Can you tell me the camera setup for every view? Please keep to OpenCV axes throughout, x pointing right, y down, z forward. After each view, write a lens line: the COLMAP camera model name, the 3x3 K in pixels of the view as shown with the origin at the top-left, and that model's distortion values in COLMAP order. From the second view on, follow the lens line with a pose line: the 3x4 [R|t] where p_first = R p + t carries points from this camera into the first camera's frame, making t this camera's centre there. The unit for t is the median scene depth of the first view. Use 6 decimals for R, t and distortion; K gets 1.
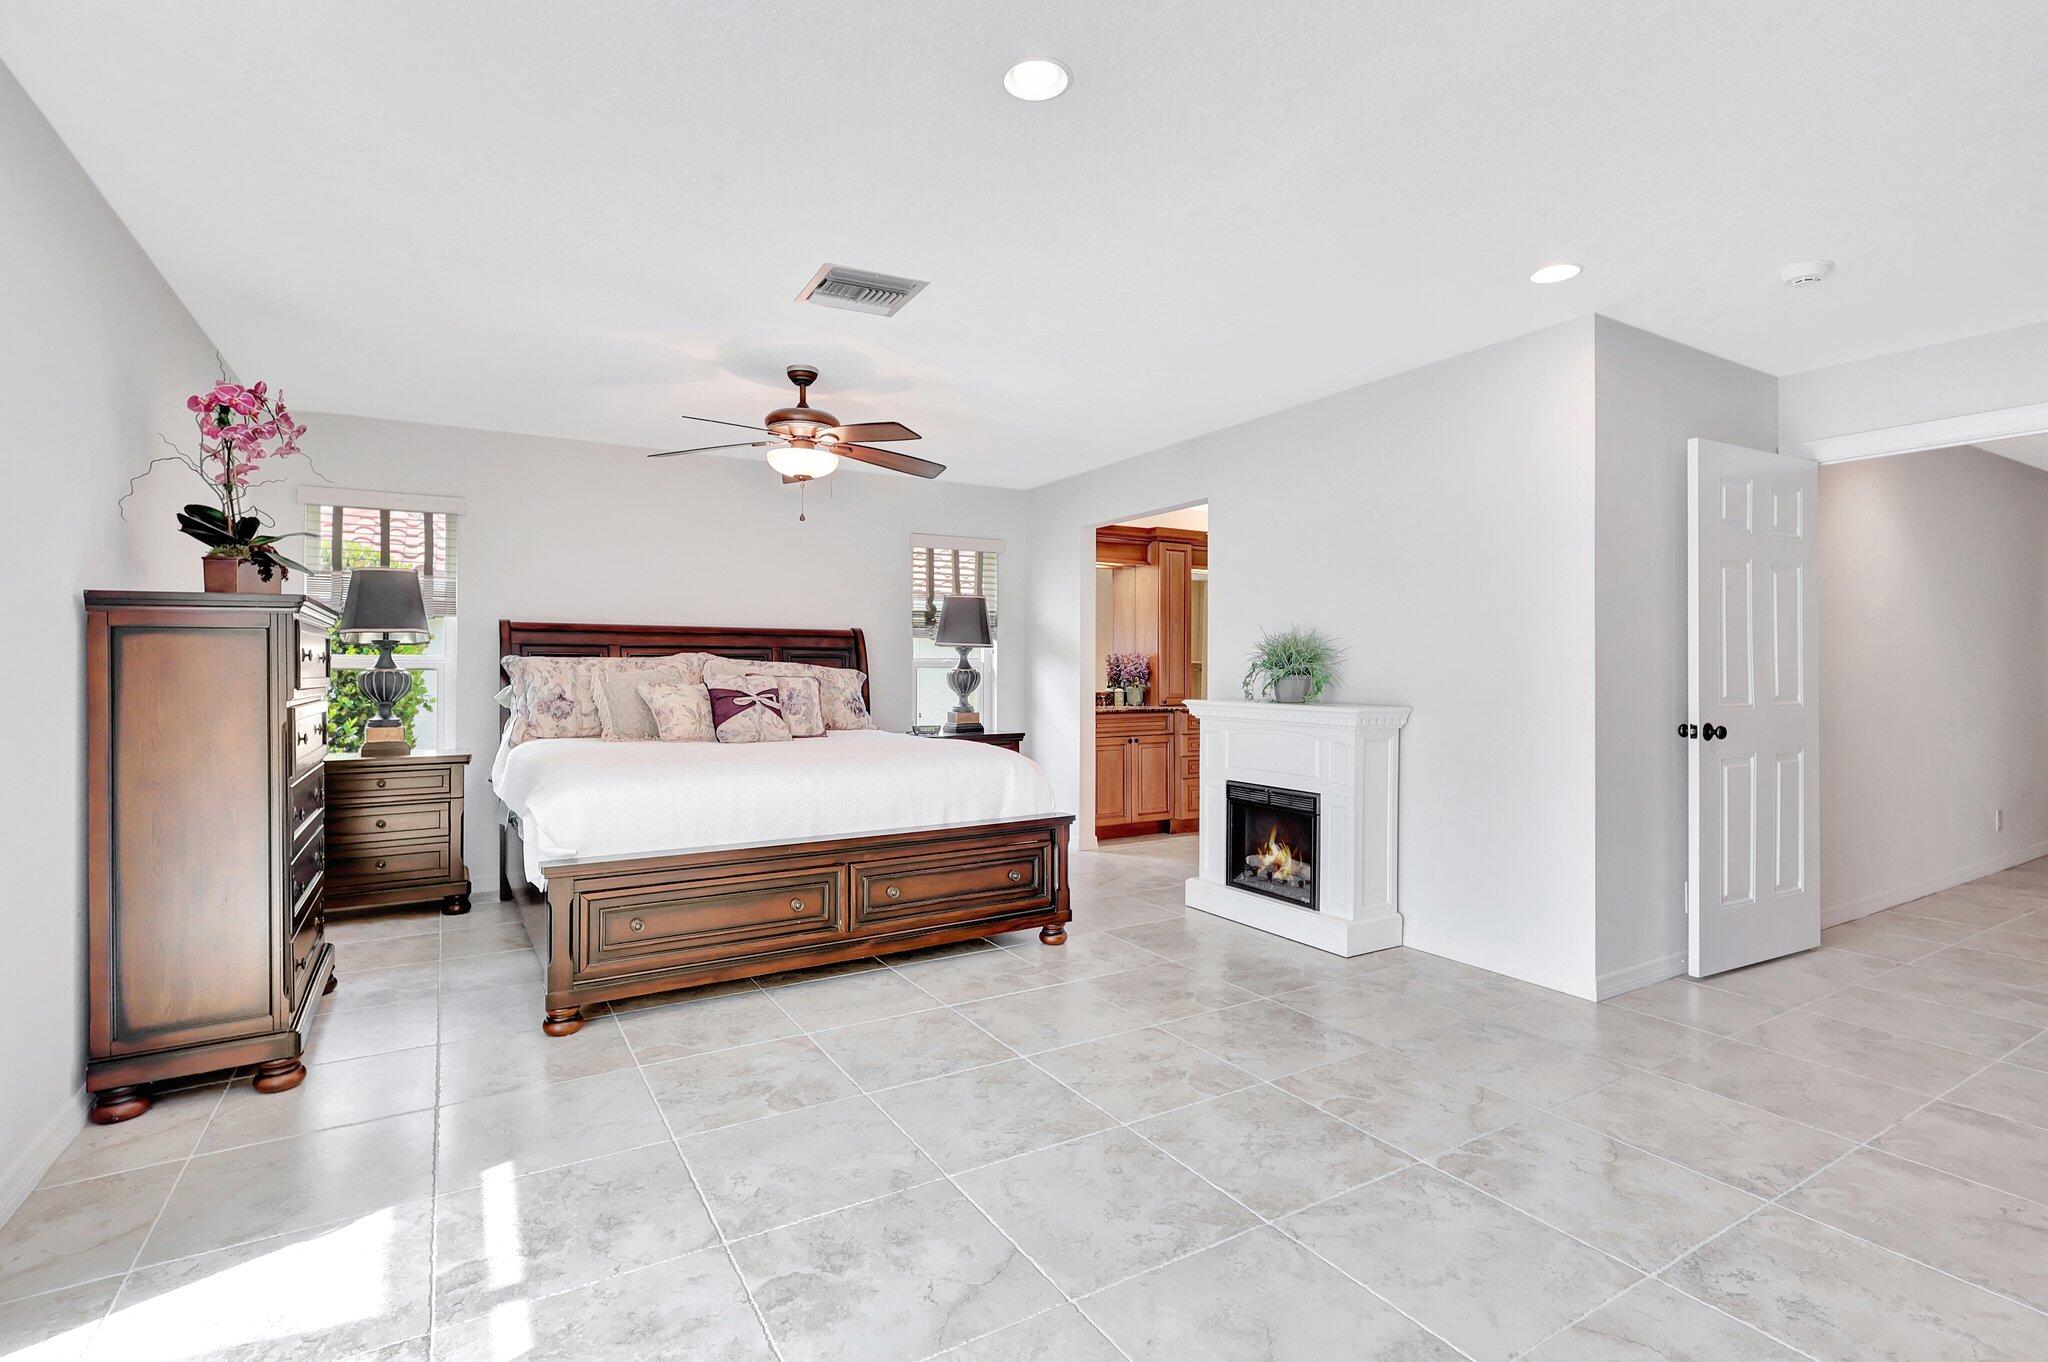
lens RADIAL K [[955.5, 0, 1017.0], [0, 955.5, 675.9], [0, 0, 1]] dist [-0.002079, 0.000648]
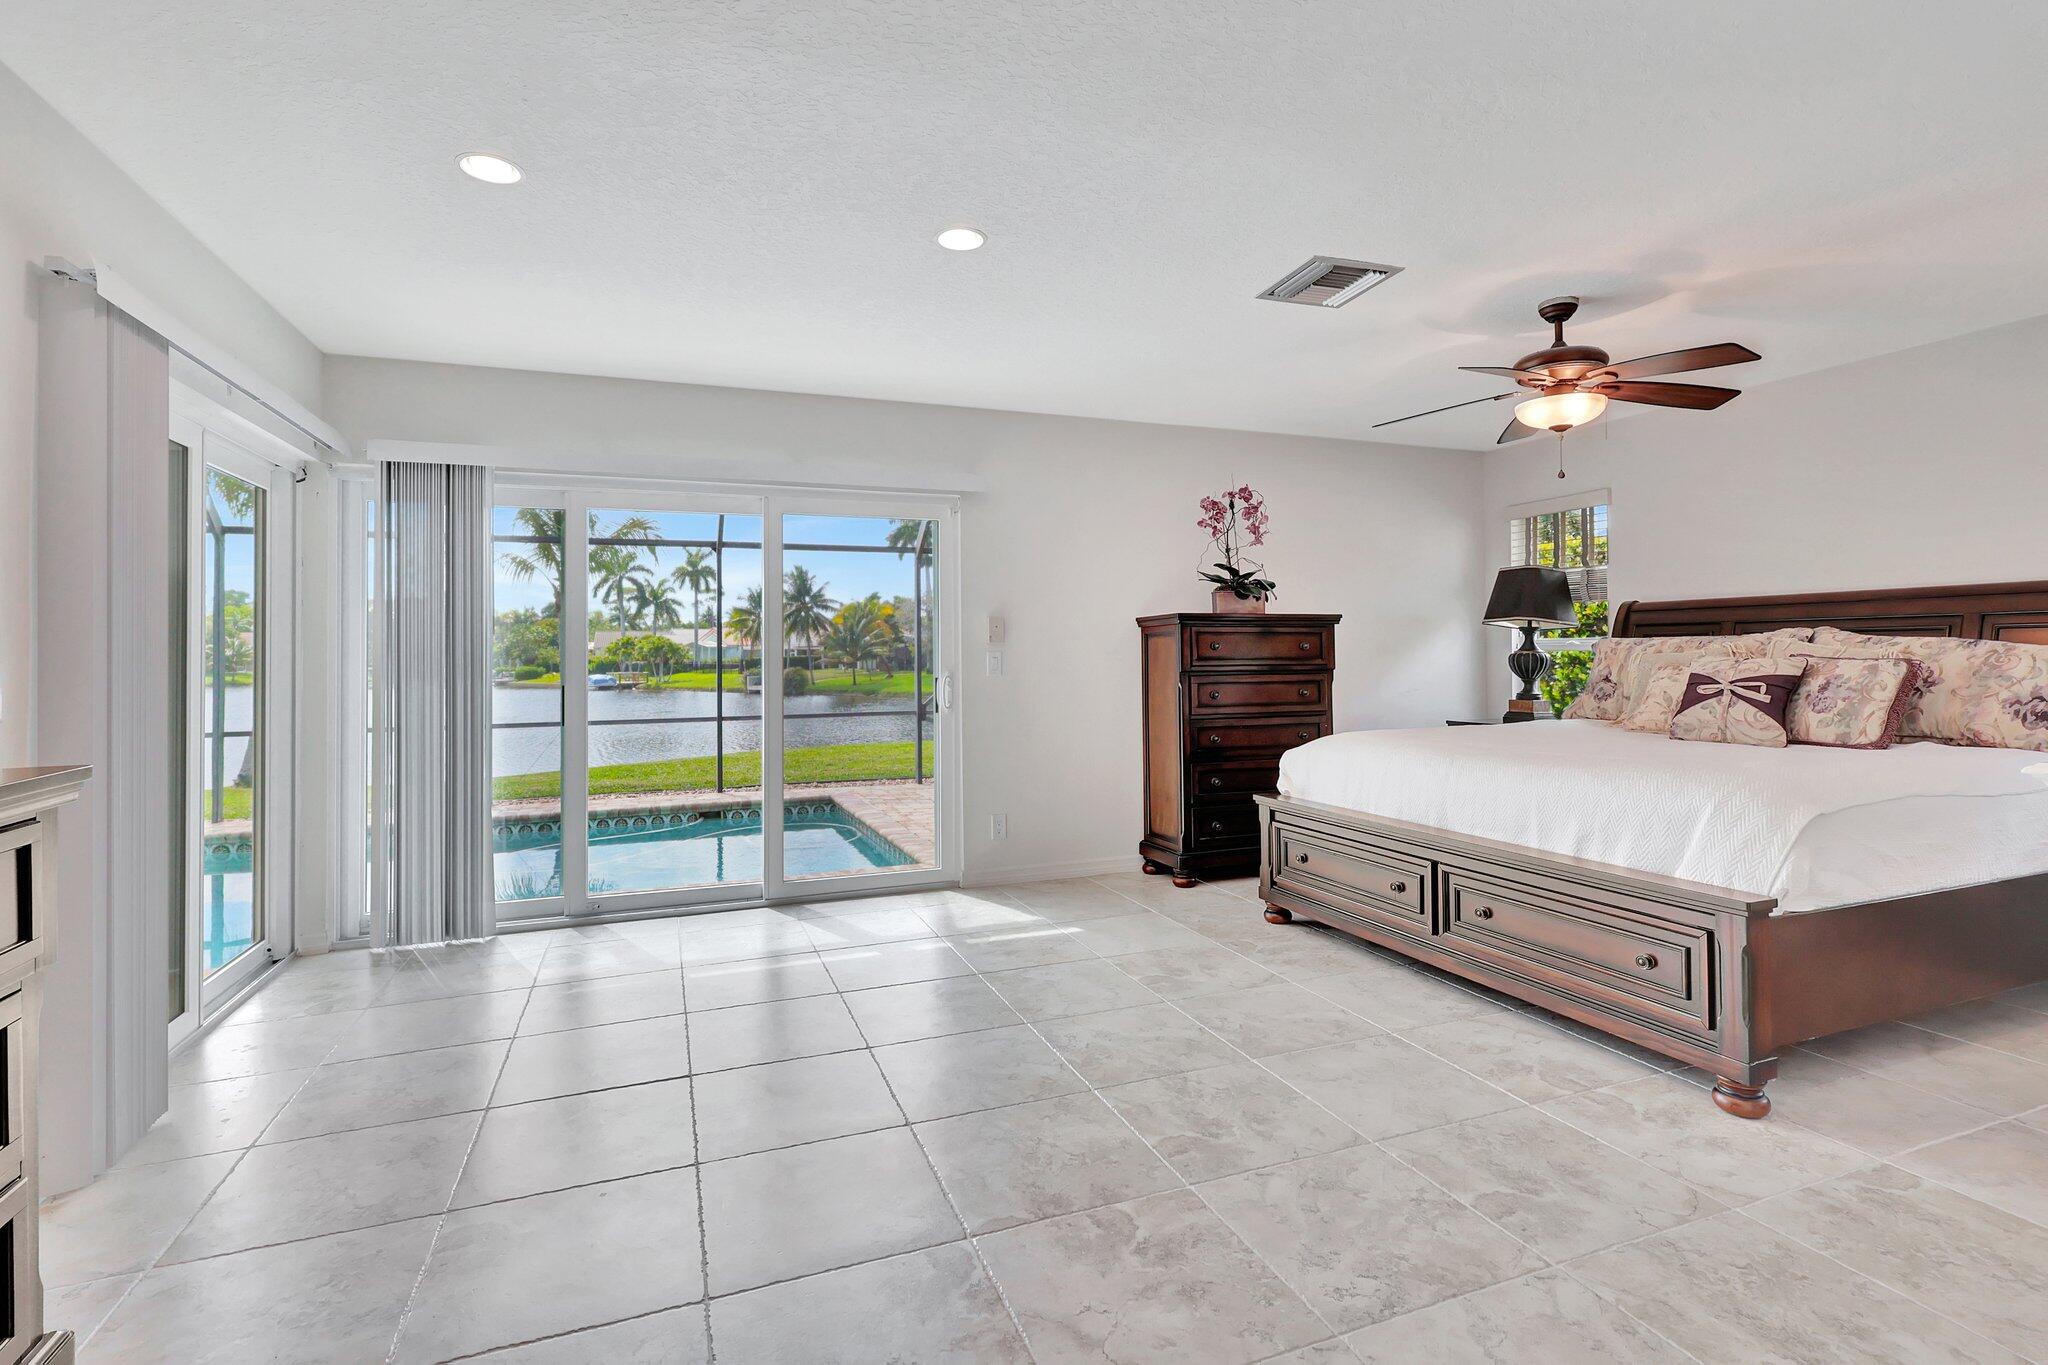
lens RADIAL K [[955.5, 0, 1031.9], [0, 955.5, 661.3], [0, 0, 1]] dist [-0.002079, 0.000648]
pose [[-0.165150, 0.006636, -0.986246, 0.968468], [0.004145, 0.999973, 0.006034, -0.007038], [0.986260, -0.003092, -0.165173, 0.928150]]
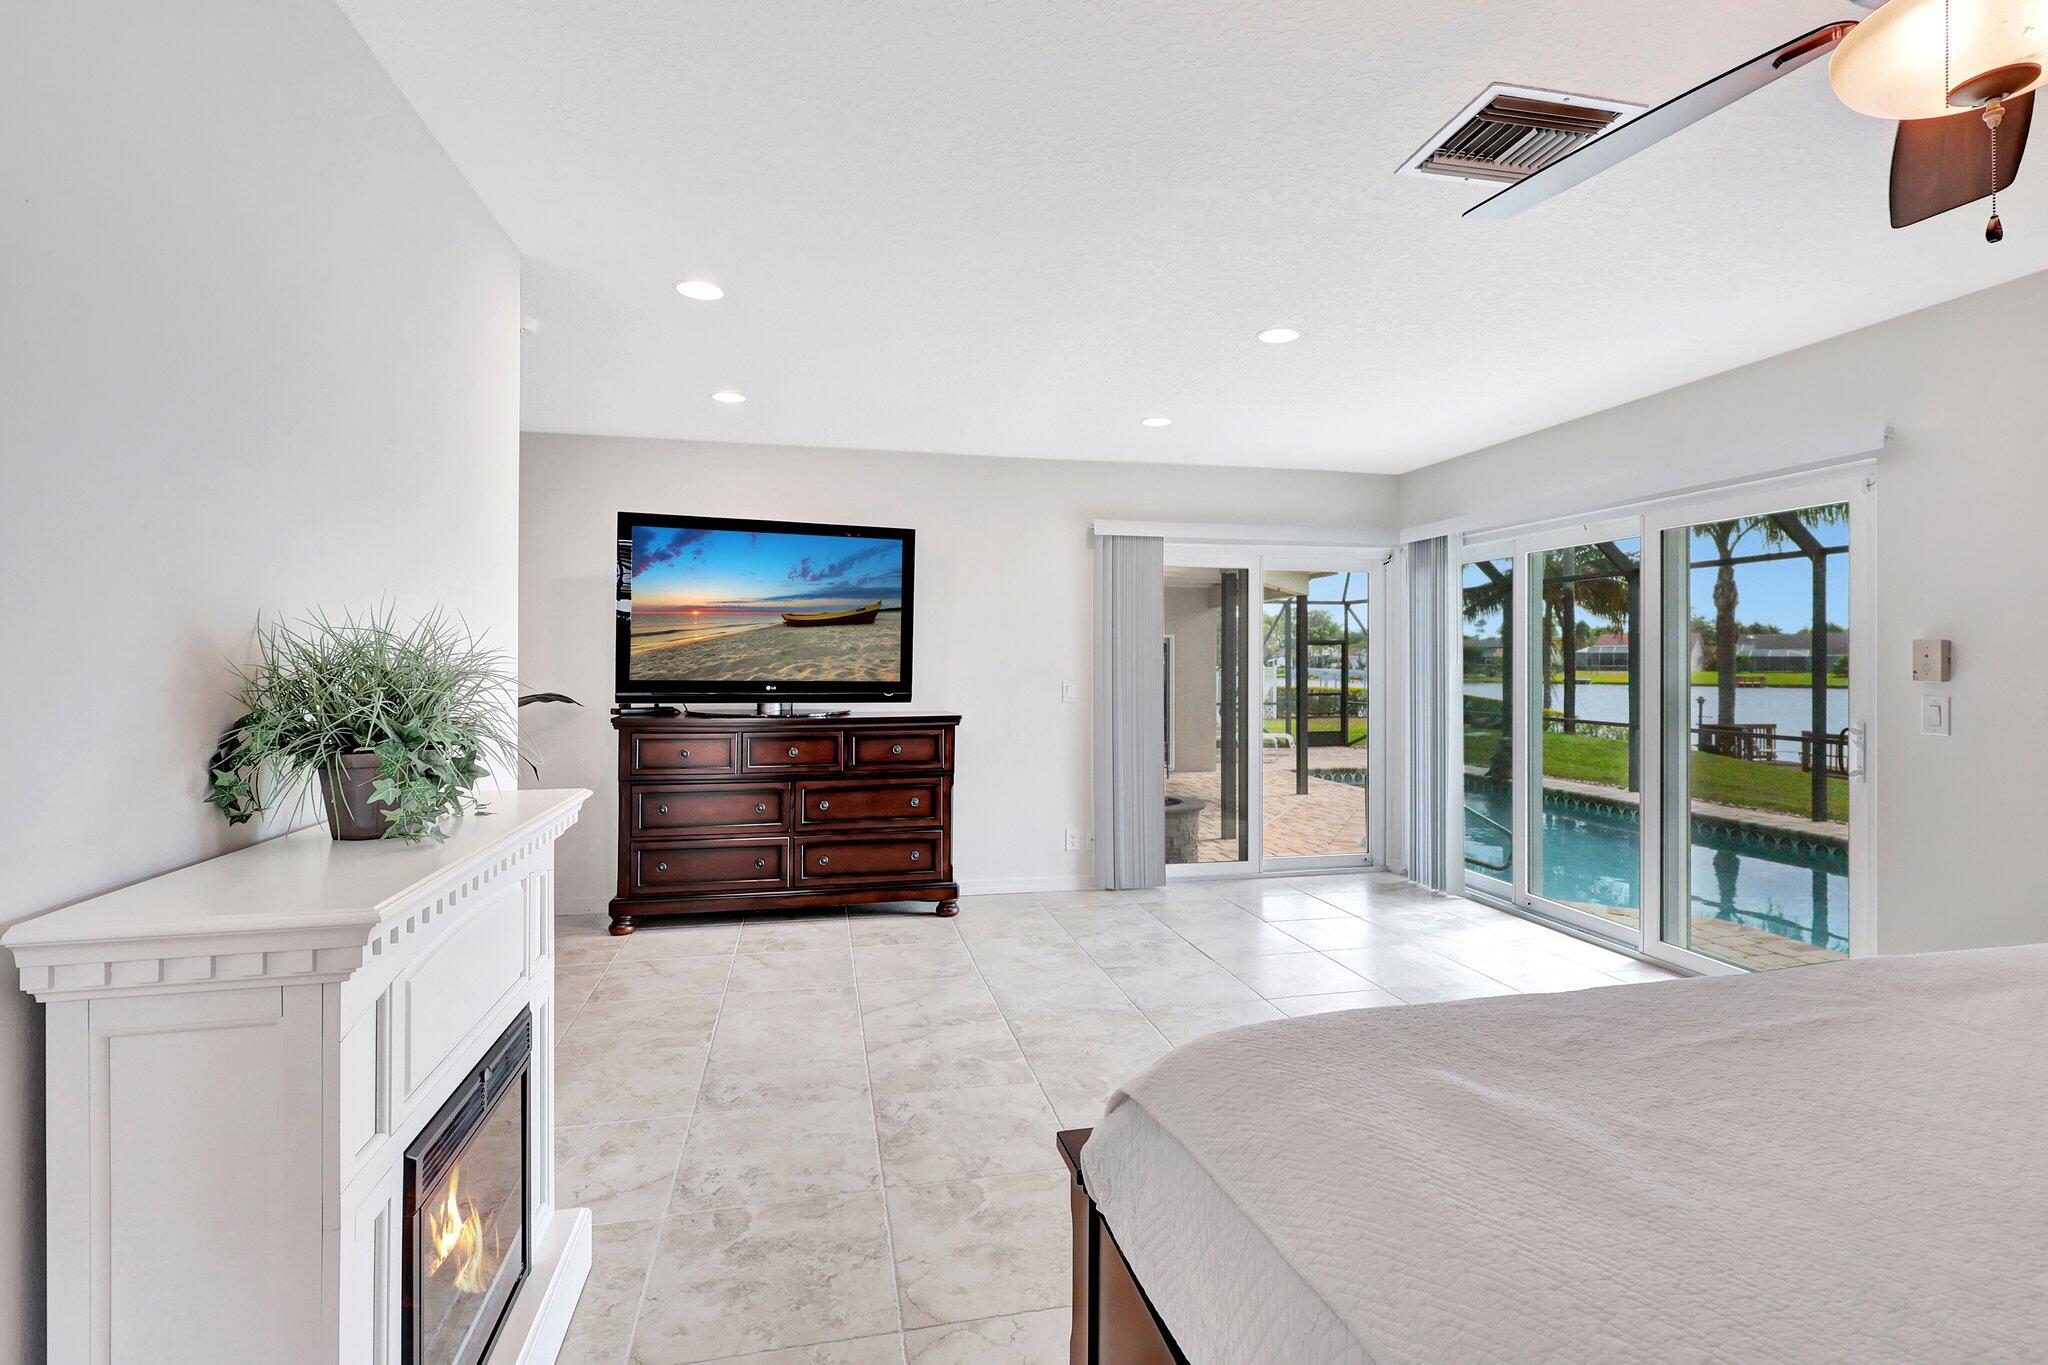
lens RADIAL K [[955.5, 0, 1018.8], [0, 955.5, 669.6], [0, 0, 1]] dist [-0.002079, 0.000648]
pose [[-0.949041, -0.006299, 0.315090, -0.051122], [-0.002947, 0.999934, 0.011111, -0.048674], [-0.315139, 0.009616, -0.948997, 1.872972]]
